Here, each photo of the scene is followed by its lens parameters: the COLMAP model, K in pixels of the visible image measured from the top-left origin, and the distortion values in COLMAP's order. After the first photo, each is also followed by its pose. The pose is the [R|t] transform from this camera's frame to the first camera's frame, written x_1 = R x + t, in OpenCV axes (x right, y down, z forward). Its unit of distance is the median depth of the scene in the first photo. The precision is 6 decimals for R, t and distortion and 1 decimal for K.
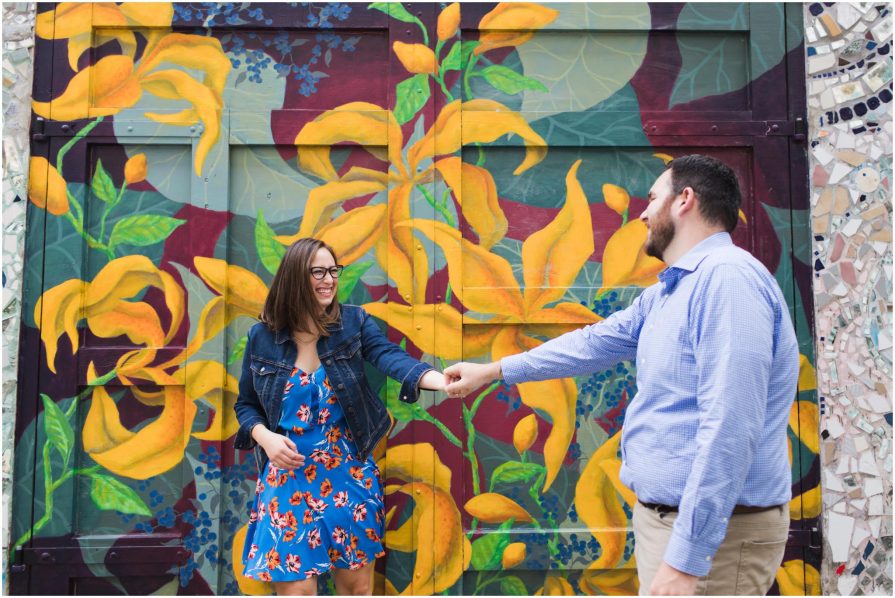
lens RADIAL K [[841.4, 0, 447.5], [0, 841.4, 299.0], [0, 0, 1]] dist [0.009304, 0.000592]
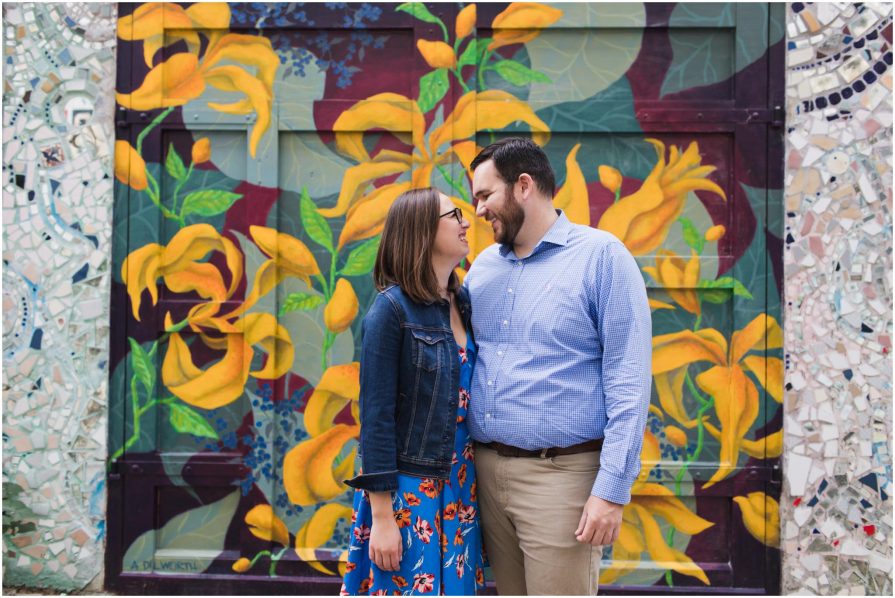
lens RADIAL K [[841.4, 0, 447.5], [0, 841.4, 299.0], [0, 0, 1]] dist [0.009304, 0.000592]
pose [[0.996607, 0.016841, -0.080562, 0.074890], [-0.009932, 0.996297, 0.085402, -0.051598], [0.081702, -0.084312, 0.993084, -0.167654]]
